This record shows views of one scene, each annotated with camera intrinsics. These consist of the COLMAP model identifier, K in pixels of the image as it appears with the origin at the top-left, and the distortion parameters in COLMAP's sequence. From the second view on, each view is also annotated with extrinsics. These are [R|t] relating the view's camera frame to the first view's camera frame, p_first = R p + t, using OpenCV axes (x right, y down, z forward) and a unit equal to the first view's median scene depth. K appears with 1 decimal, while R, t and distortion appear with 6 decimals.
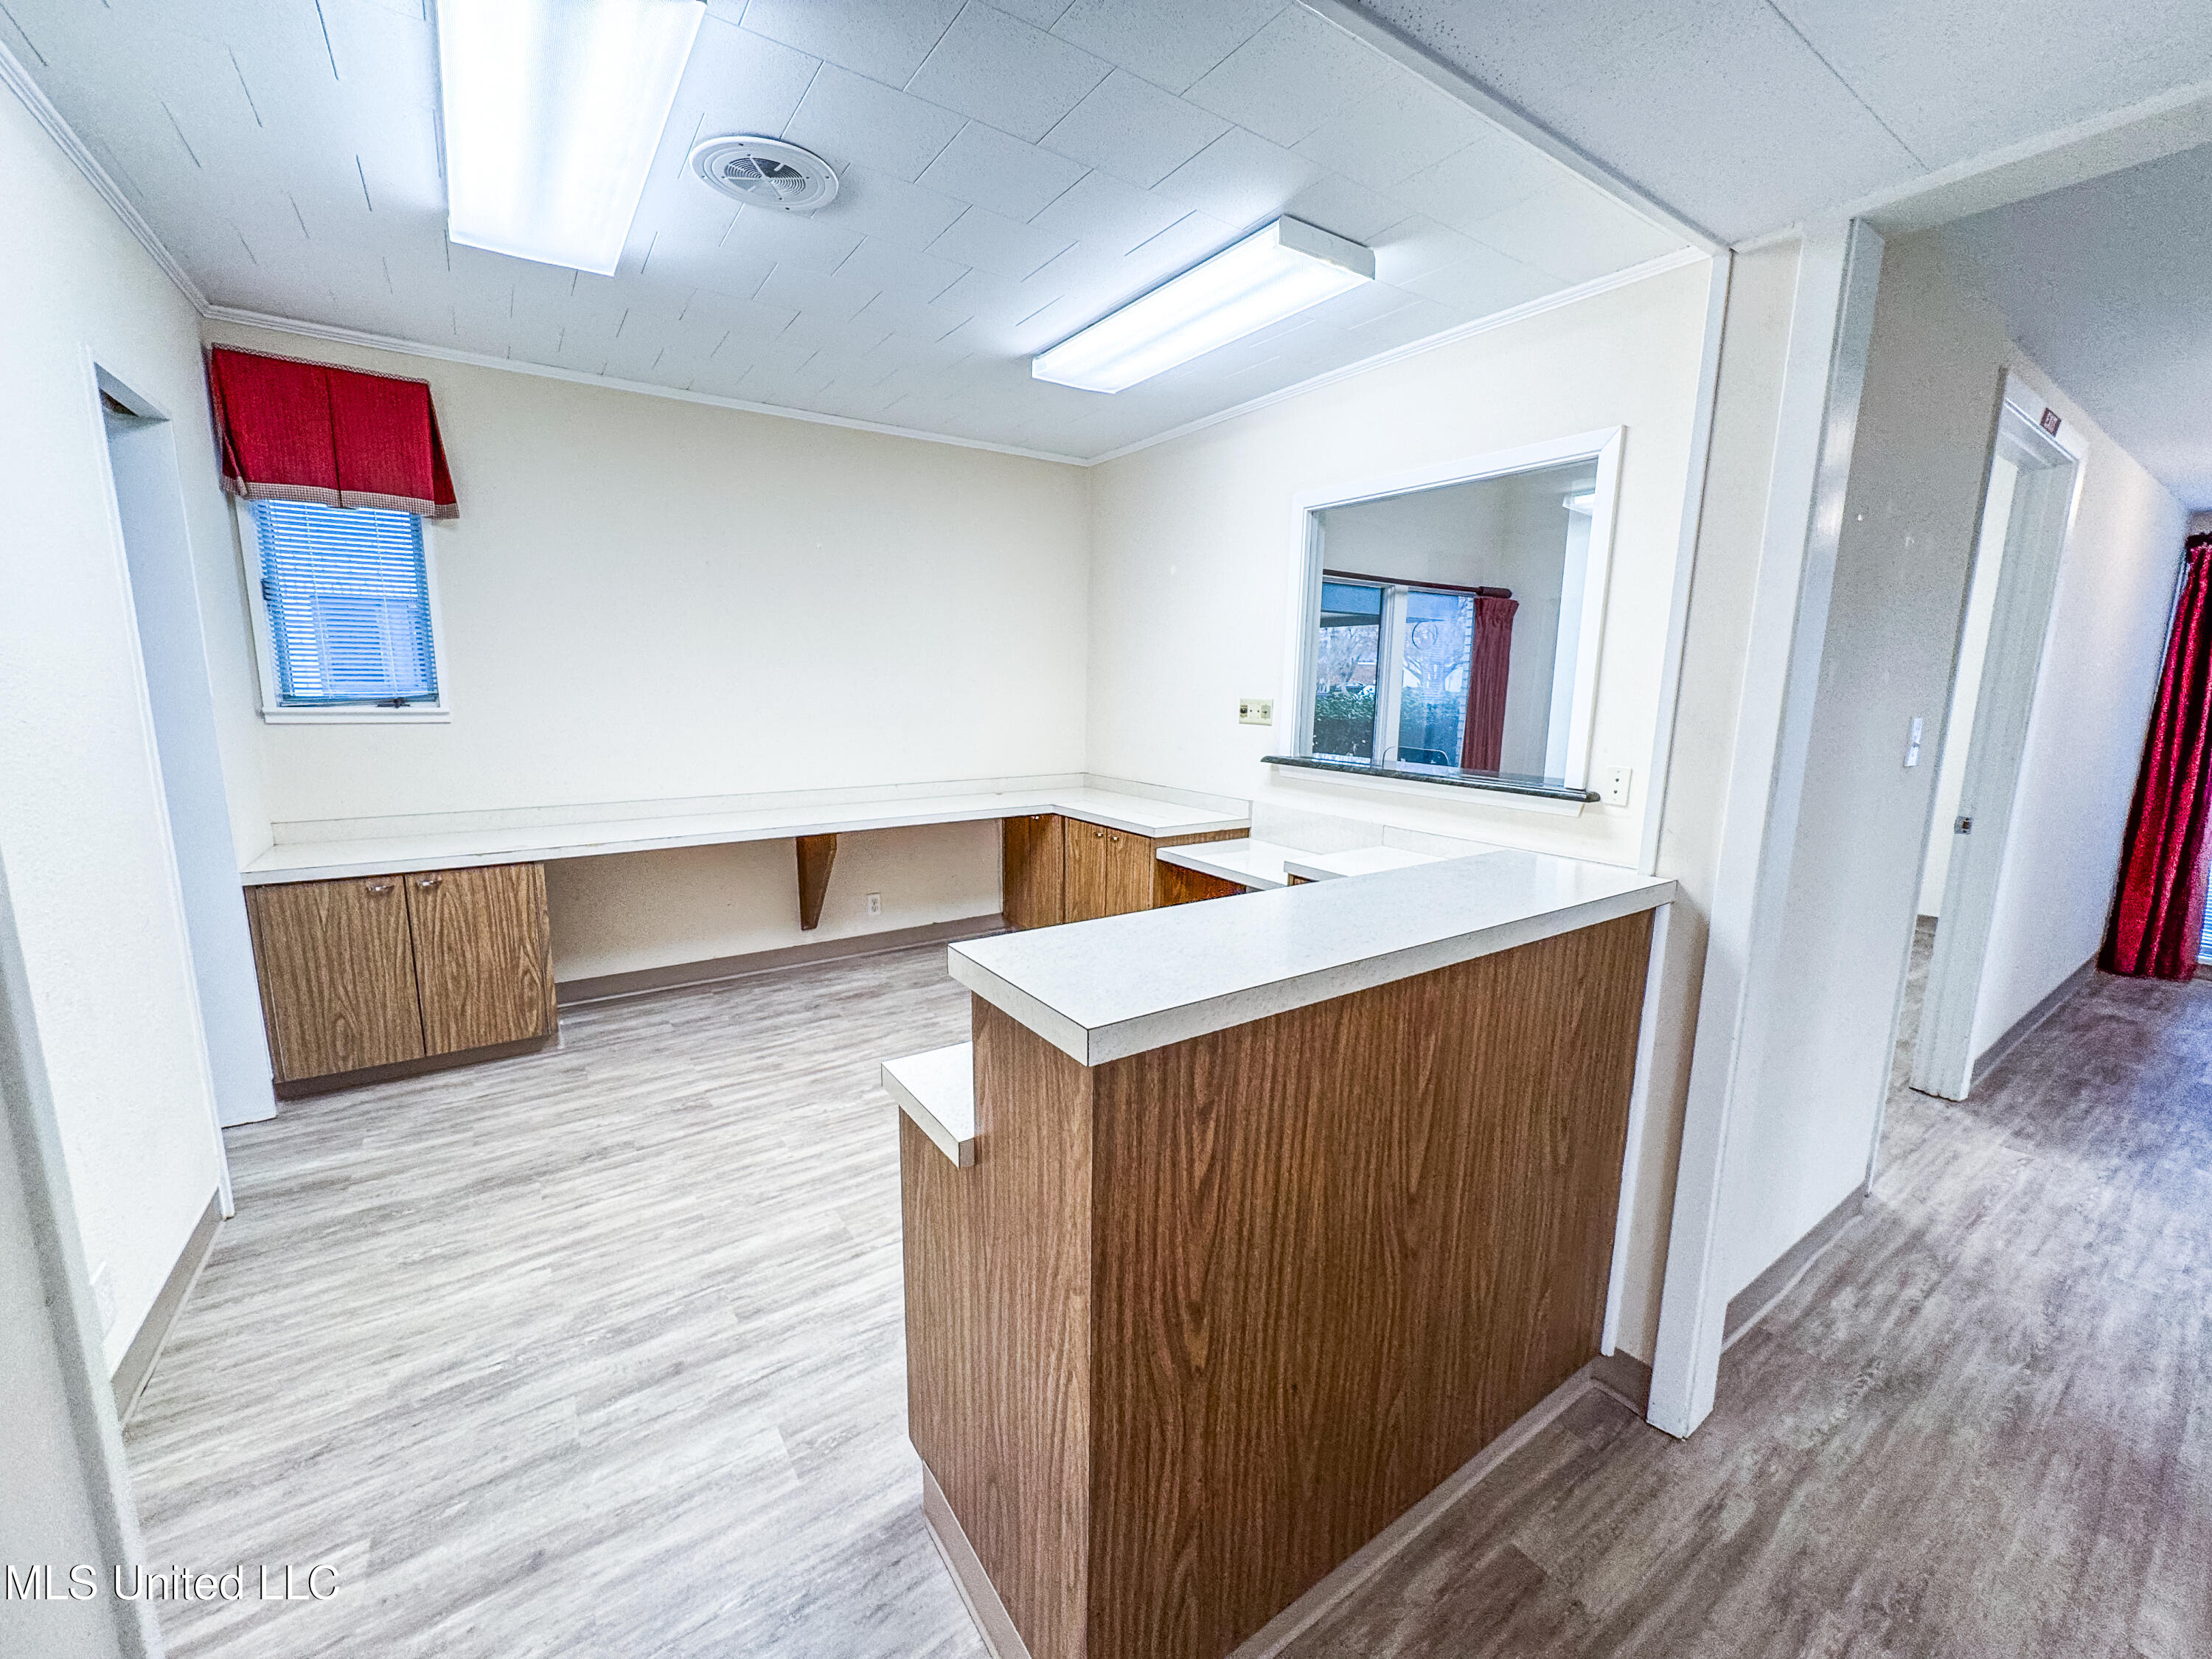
lens RADIAL K [[881.1, 0, 1106.0], [0, 881.1, 829.5], [0, 0, 1]] dist [-0.004073, 0.000239]
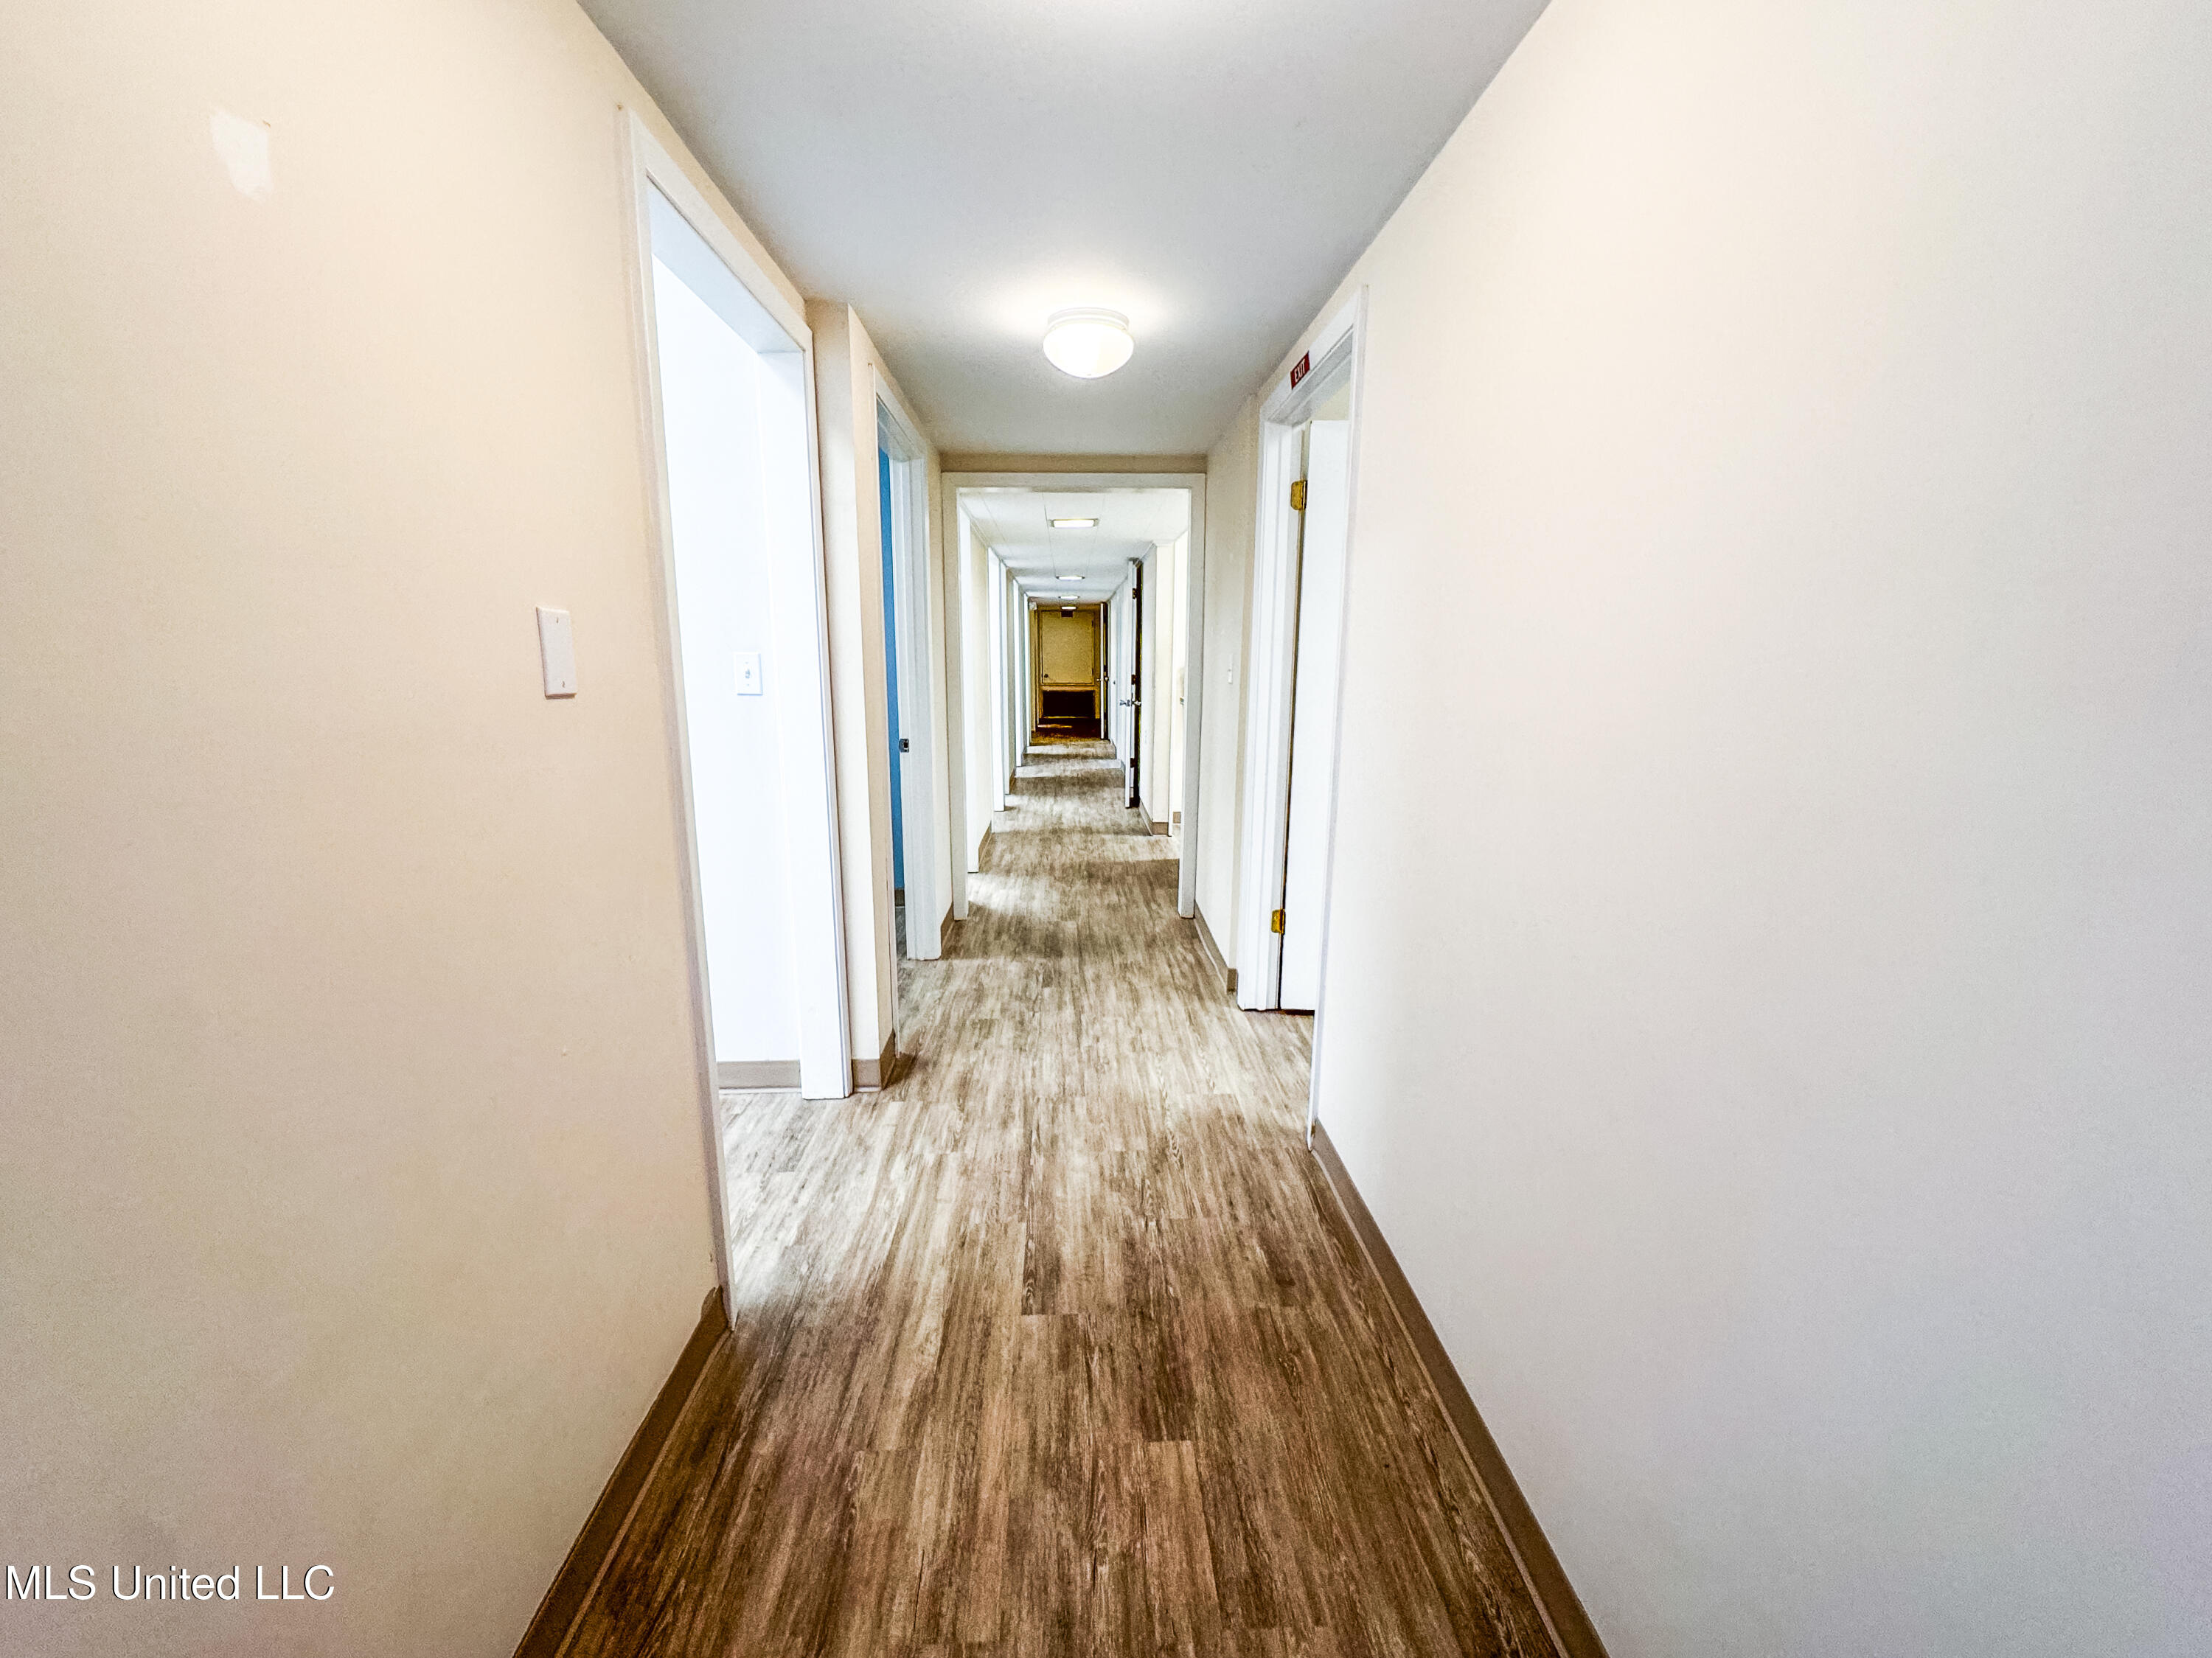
lens RADIAL K [[881.0, 0, 1106.0], [0, 881.0, 829.0], [0, 0, 1]] dist [-0.004073, 0.000239]
pose [[-0.533513, 0.151622, -0.832090, 2.752536], [-0.154935, 0.949634, 0.272380, -0.255407], [0.831480, 0.274238, -0.483151, 1.869288]]
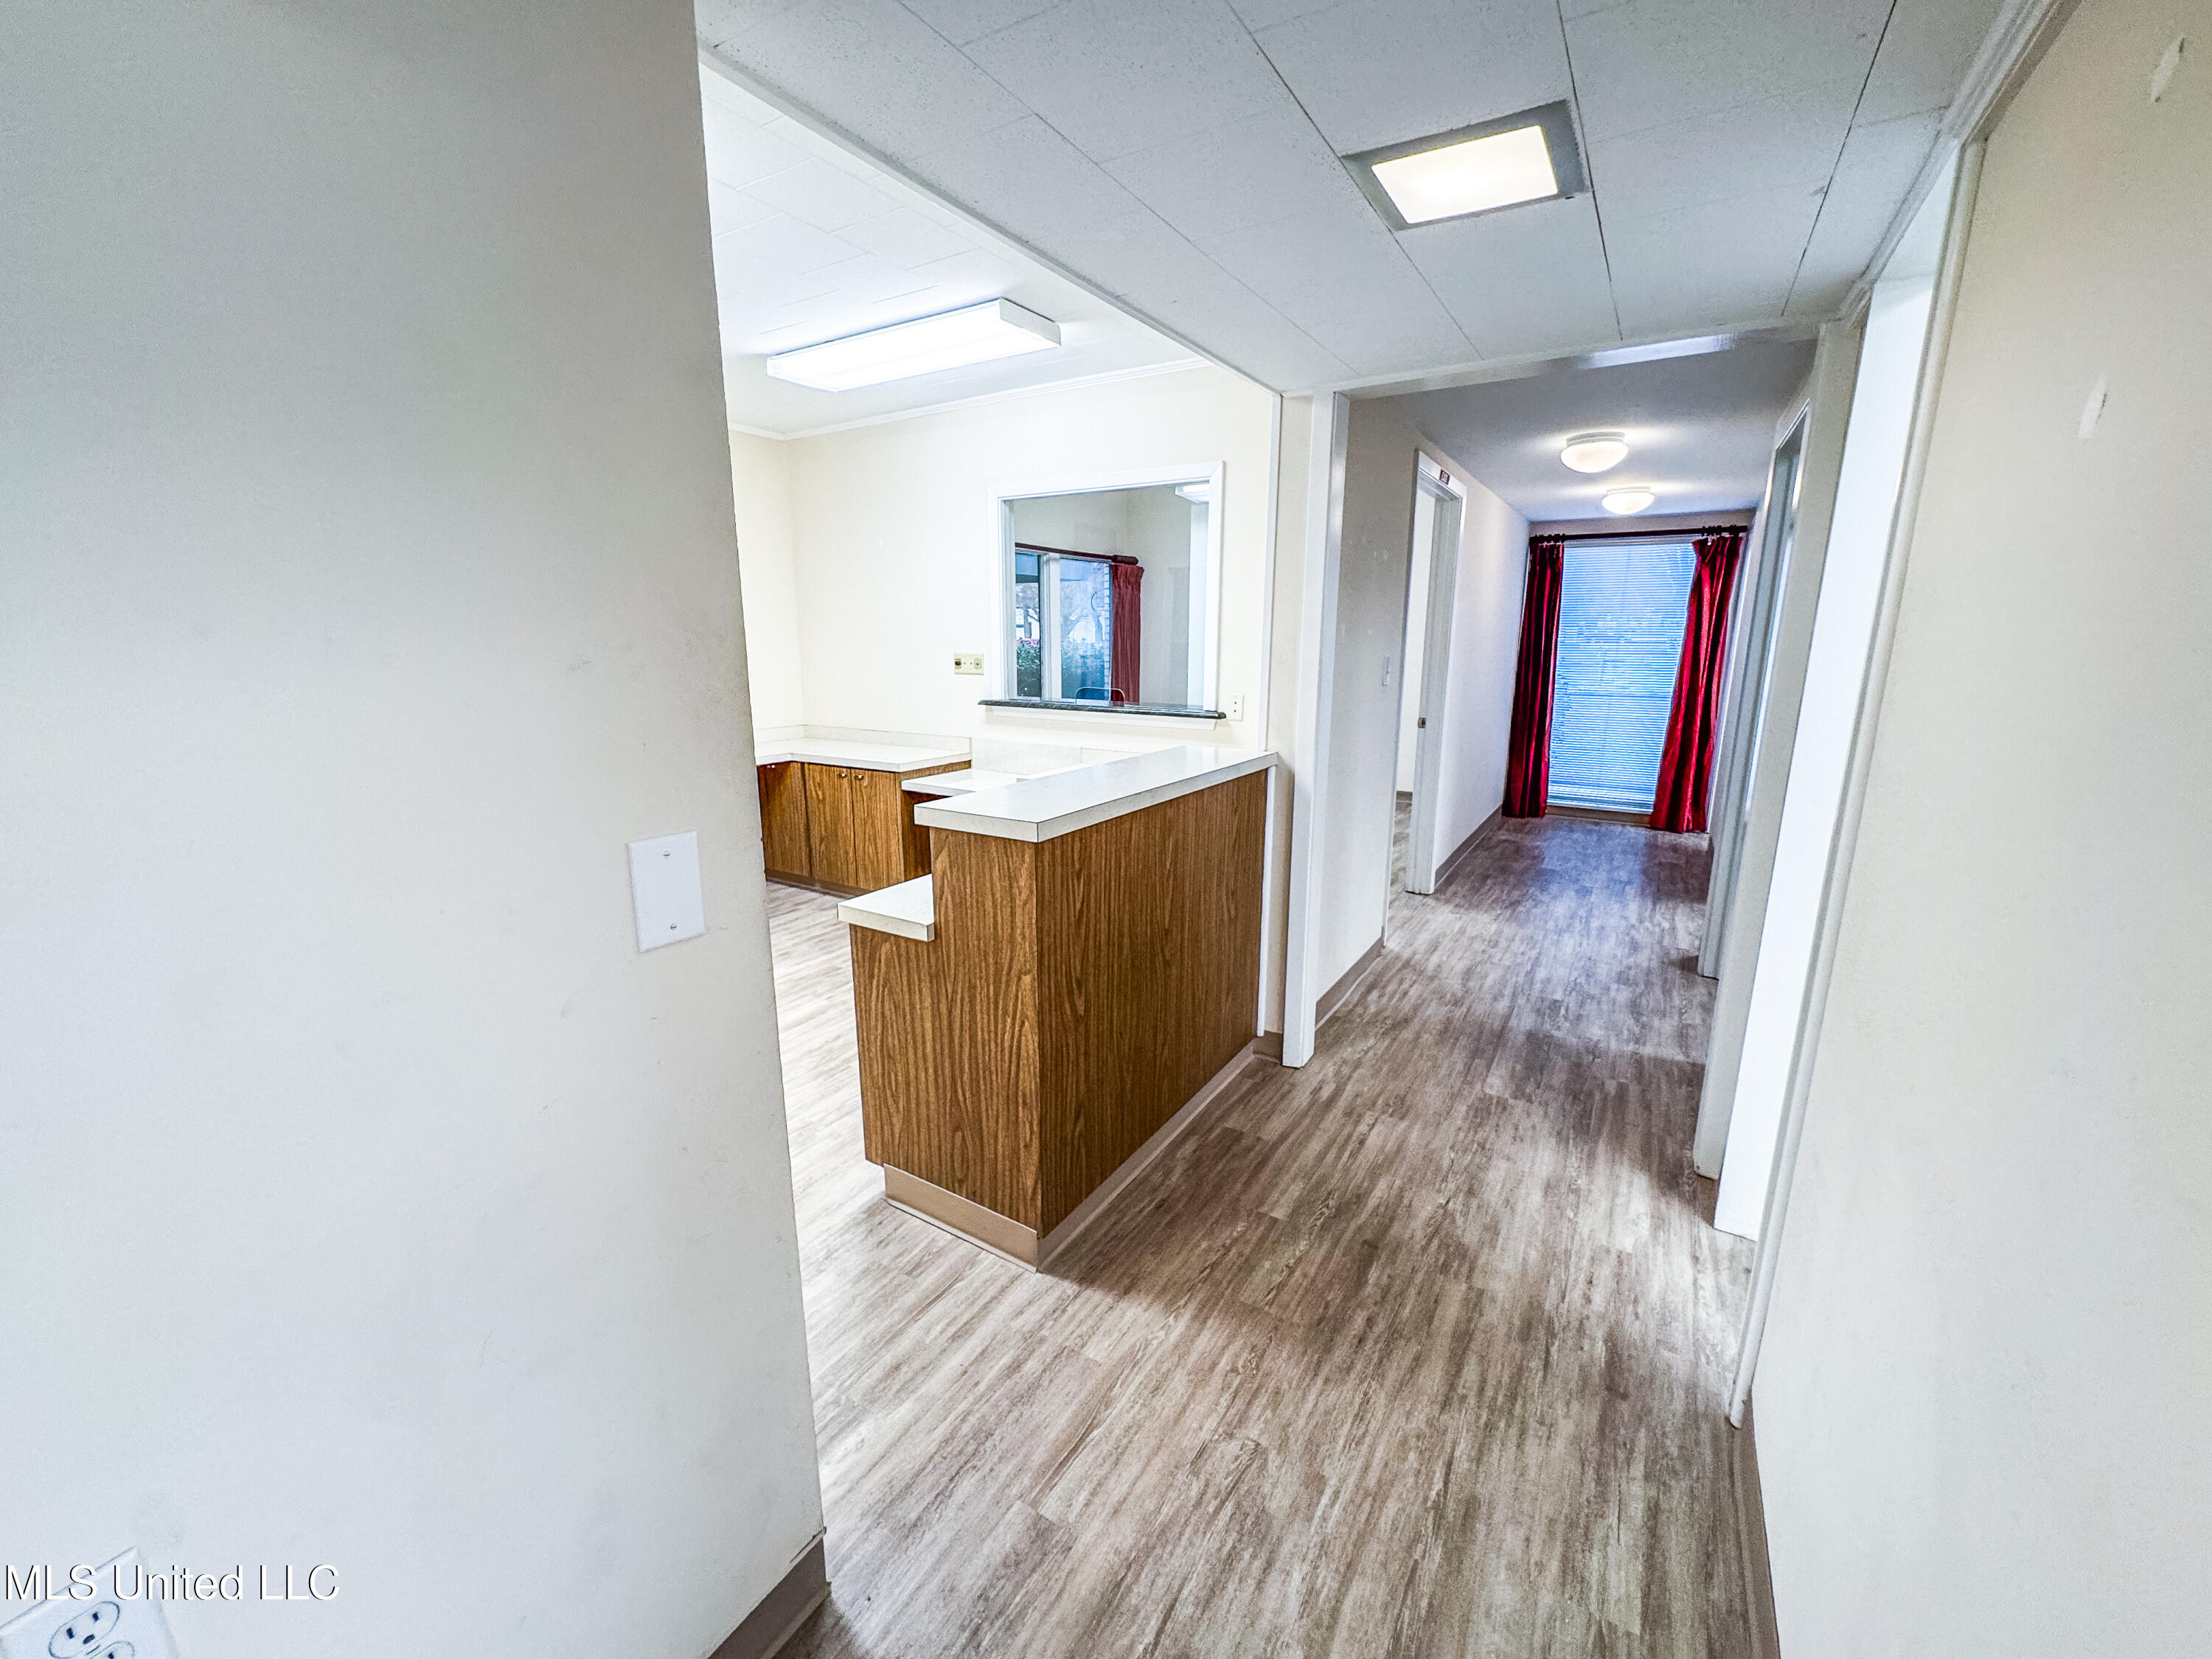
lens RADIAL K [[881.1, 0, 1106.0], [0, 881.1, 829.5], [0, 0, 1]] dist [-0.004073, 0.000239]
pose [[0.918361, -0.097606, 0.383519, -0.304896], [0.077872, 0.994730, 0.066691, 0.057621], [-0.388007, -0.031381, 0.921122, -0.423157]]
